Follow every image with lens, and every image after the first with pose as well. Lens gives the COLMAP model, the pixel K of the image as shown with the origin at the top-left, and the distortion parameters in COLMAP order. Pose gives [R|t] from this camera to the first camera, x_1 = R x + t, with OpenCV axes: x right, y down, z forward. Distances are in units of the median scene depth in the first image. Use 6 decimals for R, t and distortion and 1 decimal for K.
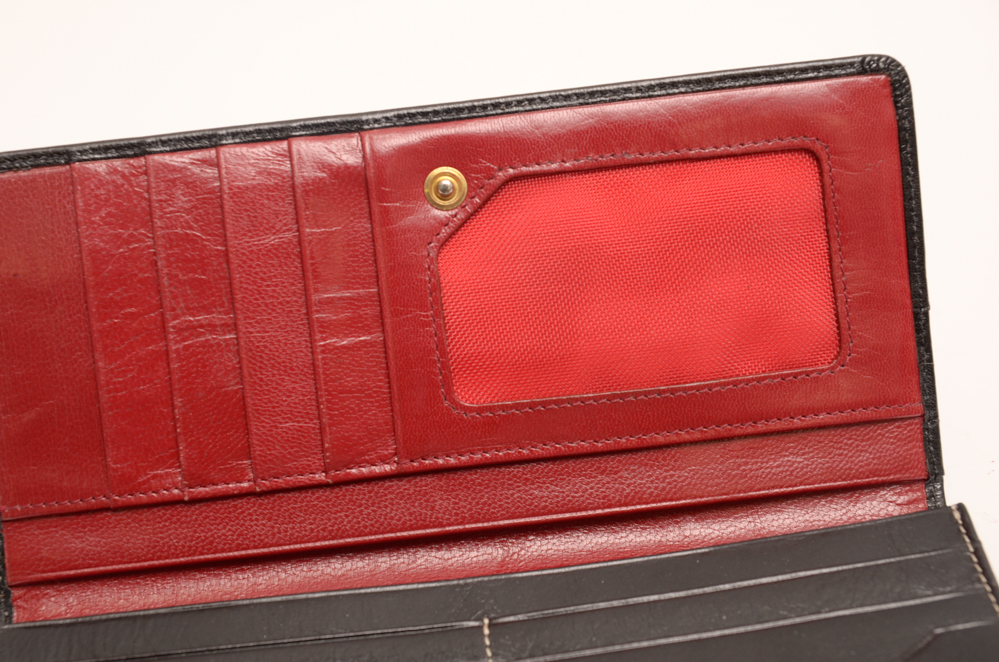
lens RADIAL K [[1858.3, 0, 499.1], [0, 1858.3, 307.6], [0, 0, 1]] dist [-0.056768, 0.130064]
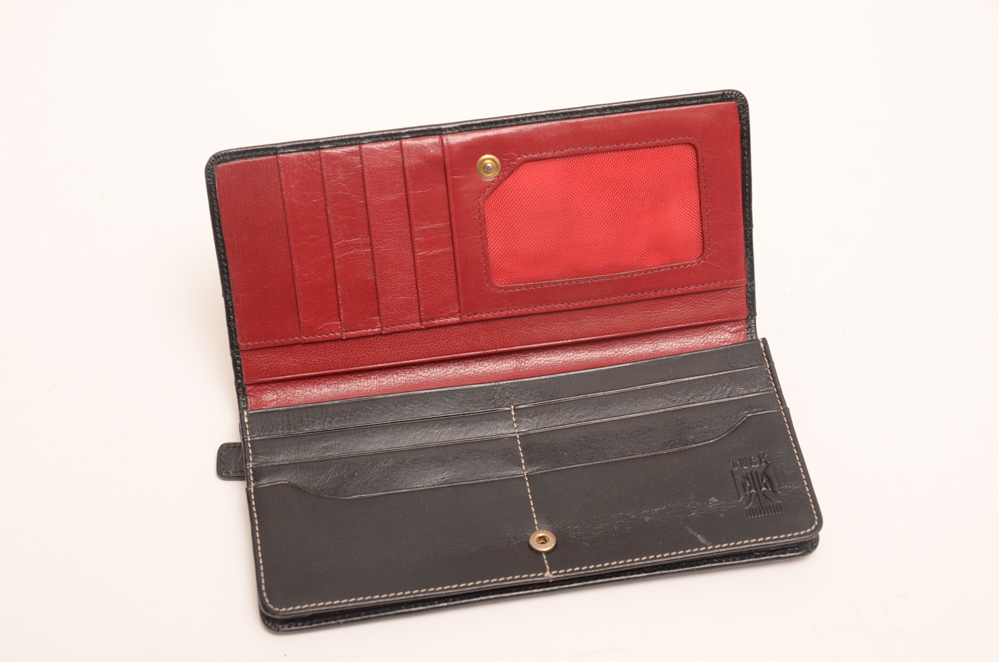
lens RADIAL K [[1858.3, 0, 499.1], [0, 1858.3, 307.6], [0, 0, 1]] dist [-0.056768, 0.130064]
pose [[0.995637, -0.008167, 0.092949, -0.185795], [-0.015561, 0.967680, 0.251700, -0.383211], [-0.092001, -0.252048, 0.963332, -0.750541]]
